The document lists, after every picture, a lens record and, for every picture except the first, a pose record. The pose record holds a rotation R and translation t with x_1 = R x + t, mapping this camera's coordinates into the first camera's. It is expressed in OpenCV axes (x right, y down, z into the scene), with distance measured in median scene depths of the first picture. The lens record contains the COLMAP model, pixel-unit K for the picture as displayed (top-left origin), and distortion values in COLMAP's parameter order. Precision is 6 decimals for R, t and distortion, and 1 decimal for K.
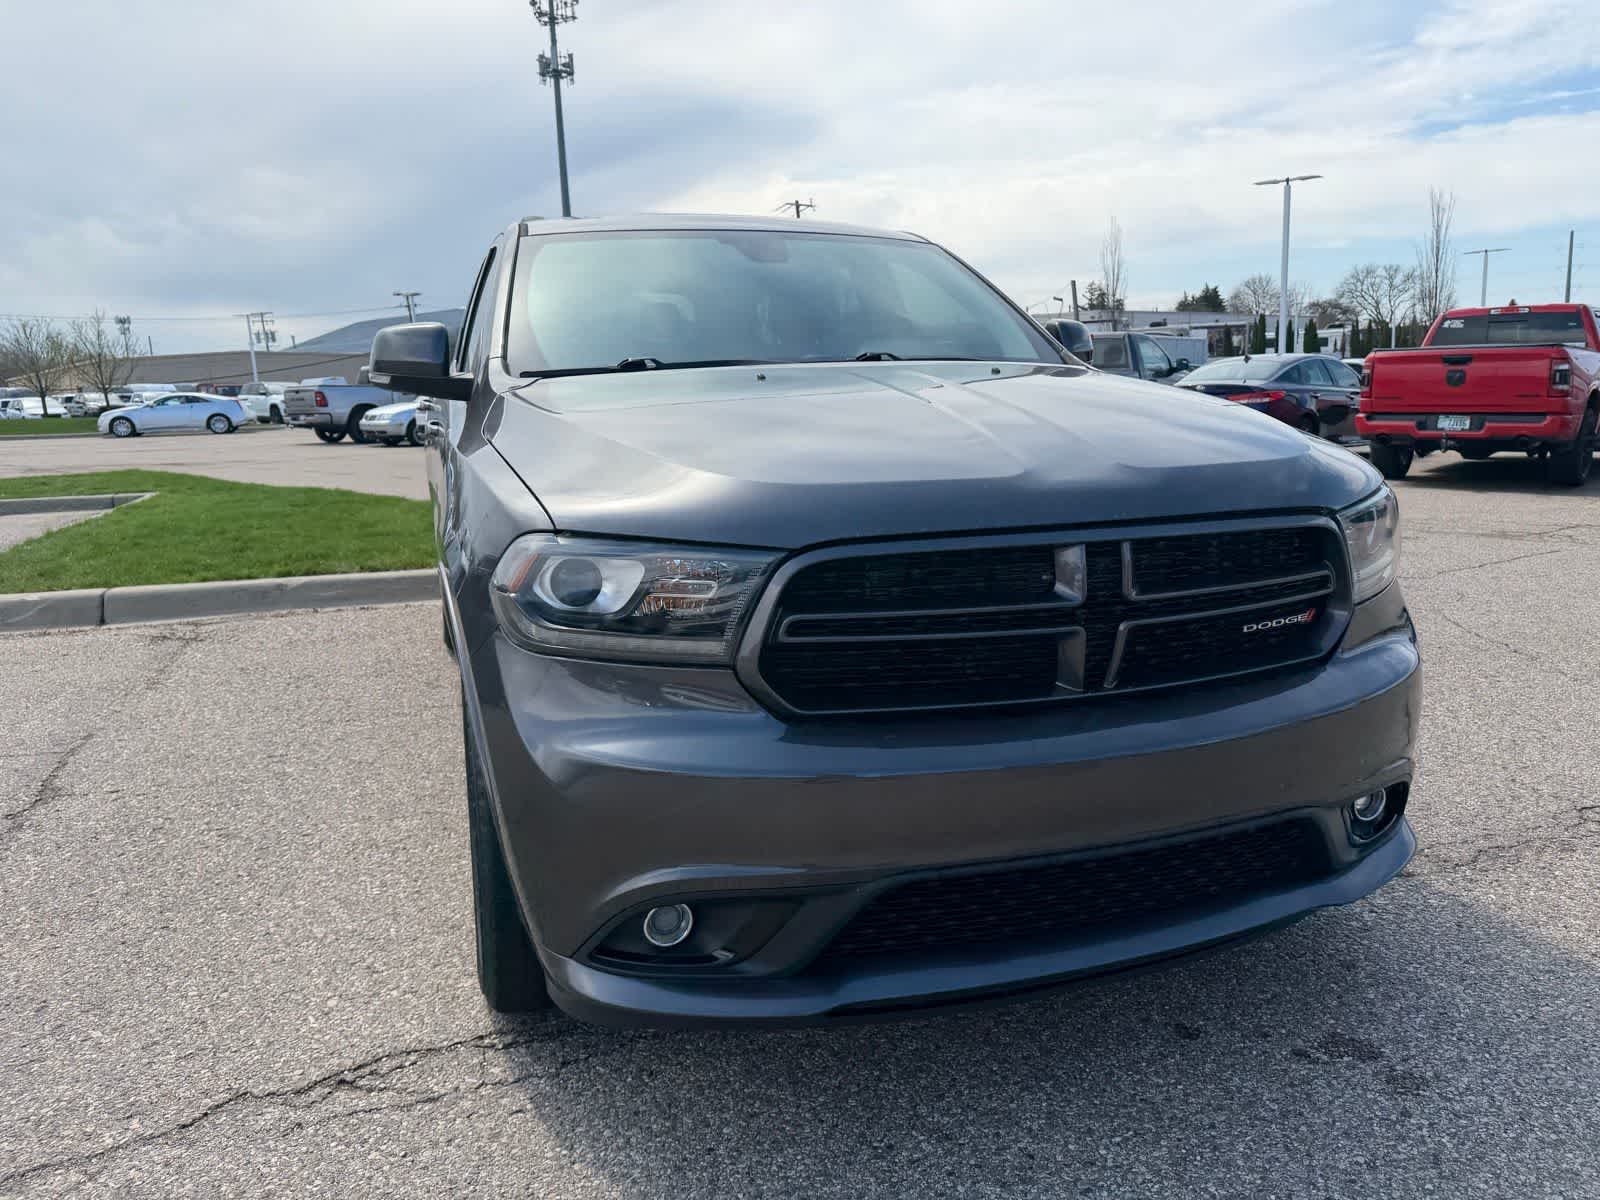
lens RADIAL K [[1128.1, 0, 796.9], [0, 1128.1, 629.6], [0, 0, 1]] dist [0.021812, -0.028101]
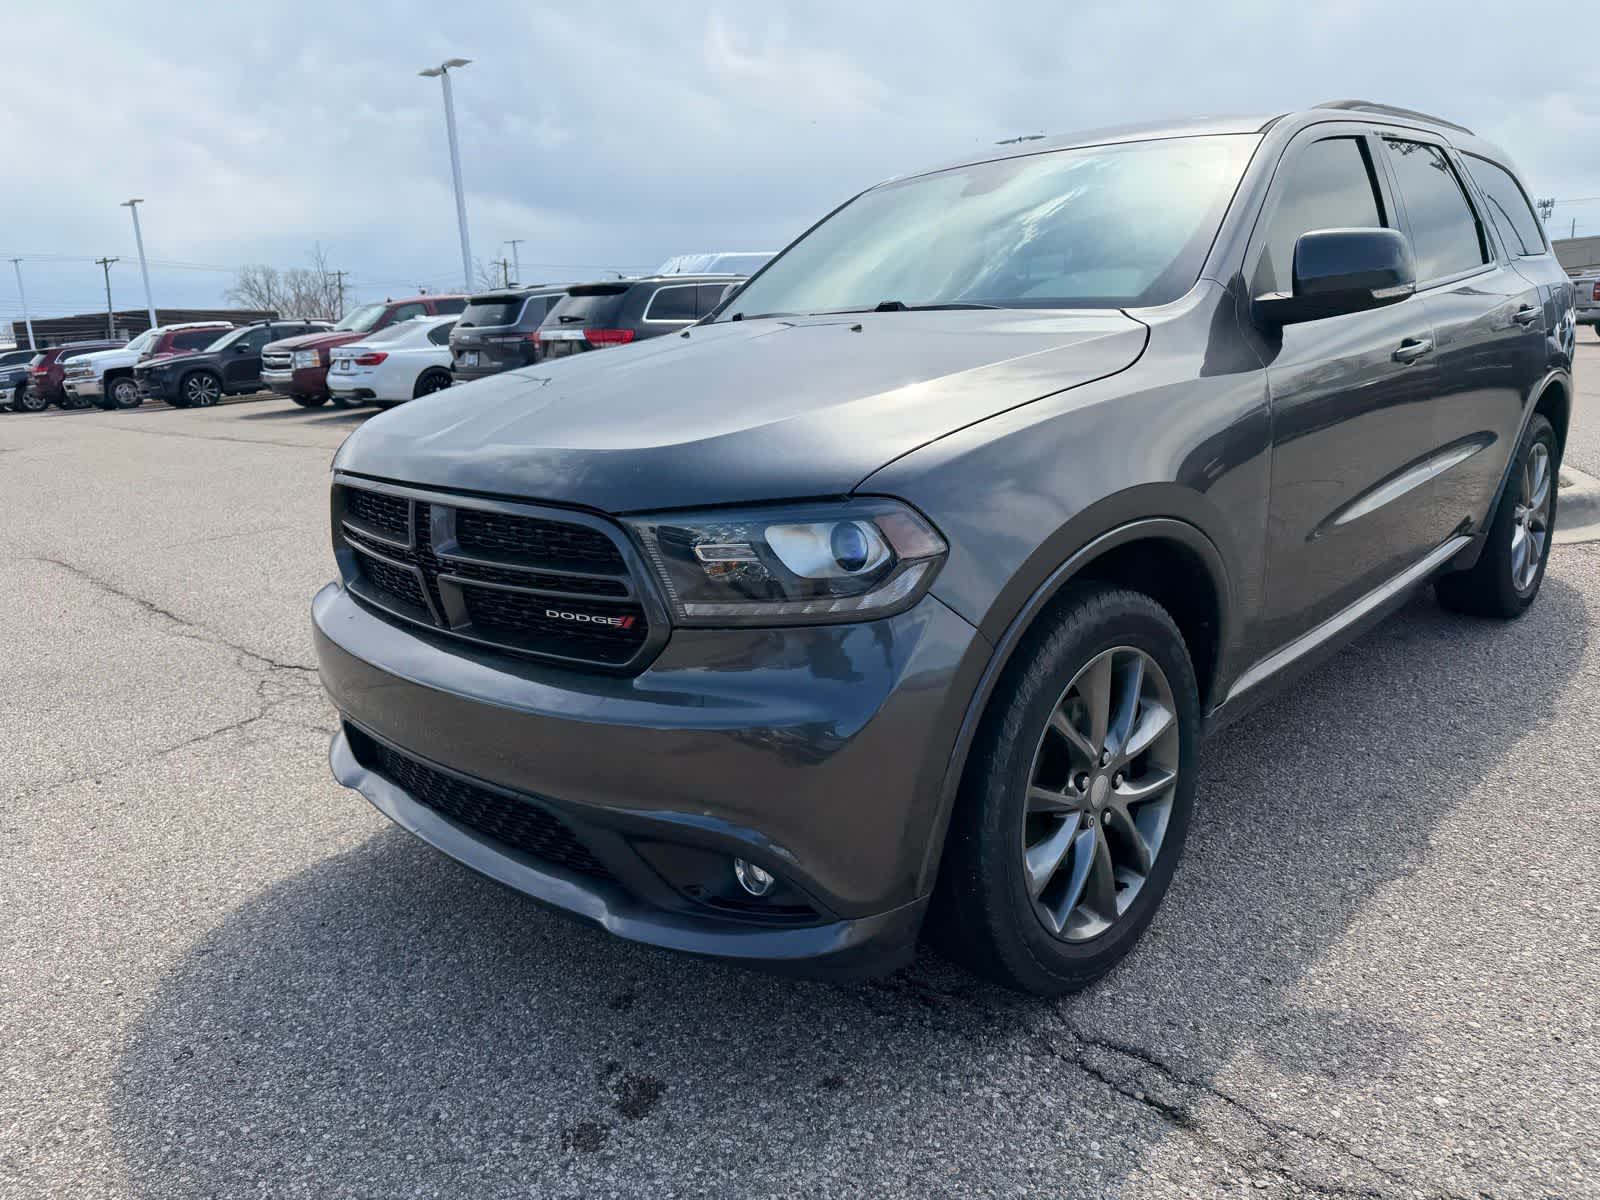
lens RADIAL K [[1128.1, 0, 802.6], [0, 1128.1, 588.7], [0, 0, 1]] dist [0.021812, -0.028101]
pose [[0.457849, 0.209428, -0.864011, 1.248552], [-0.157267, 0.975610, 0.153140, -0.193693], [0.875009, 0.065766, 0.479618, 0.643870]]
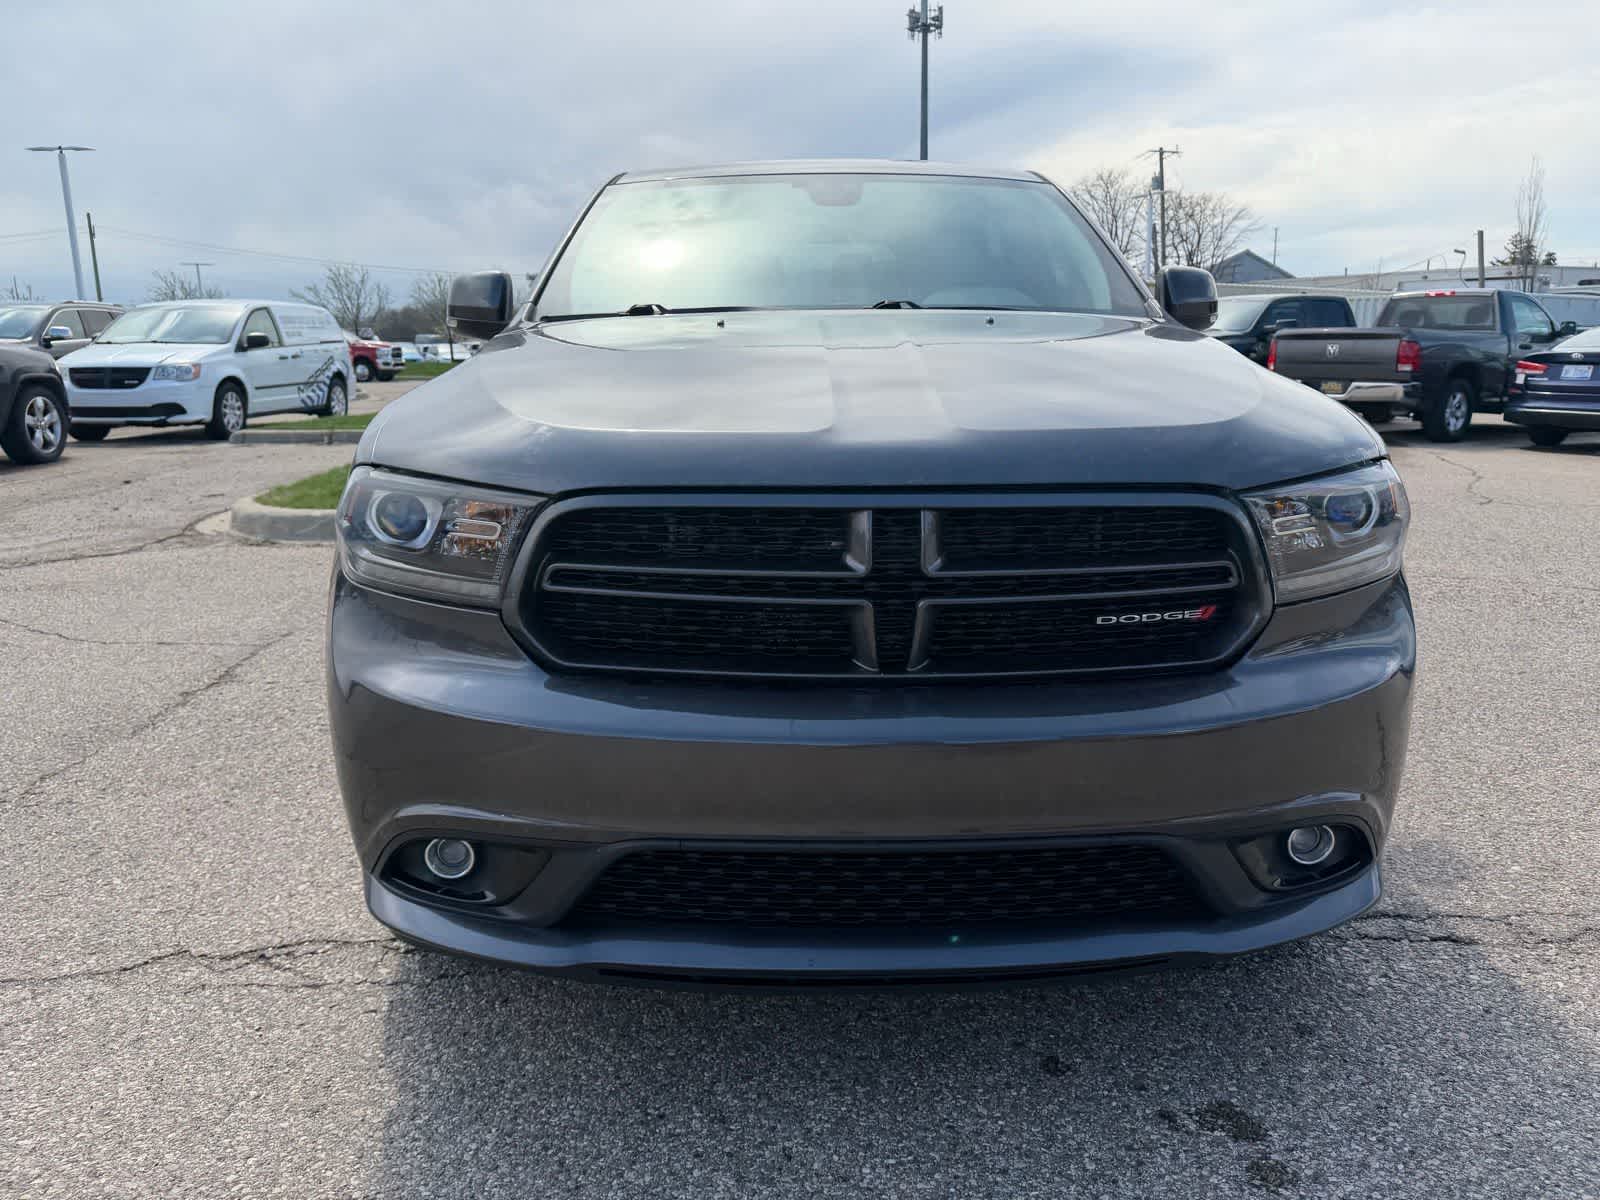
lens RADIAL K [[1128.1, 0, 807.5], [0, 1128.1, 592.6], [0, 0, 1]] dist [0.021812, -0.028101]
pose [[0.955571, 0.083122, -0.282797, 0.388483], [-0.081999, 0.996507, 0.015828, -0.015549], [0.283125, 0.008065, 0.959049, 0.086982]]
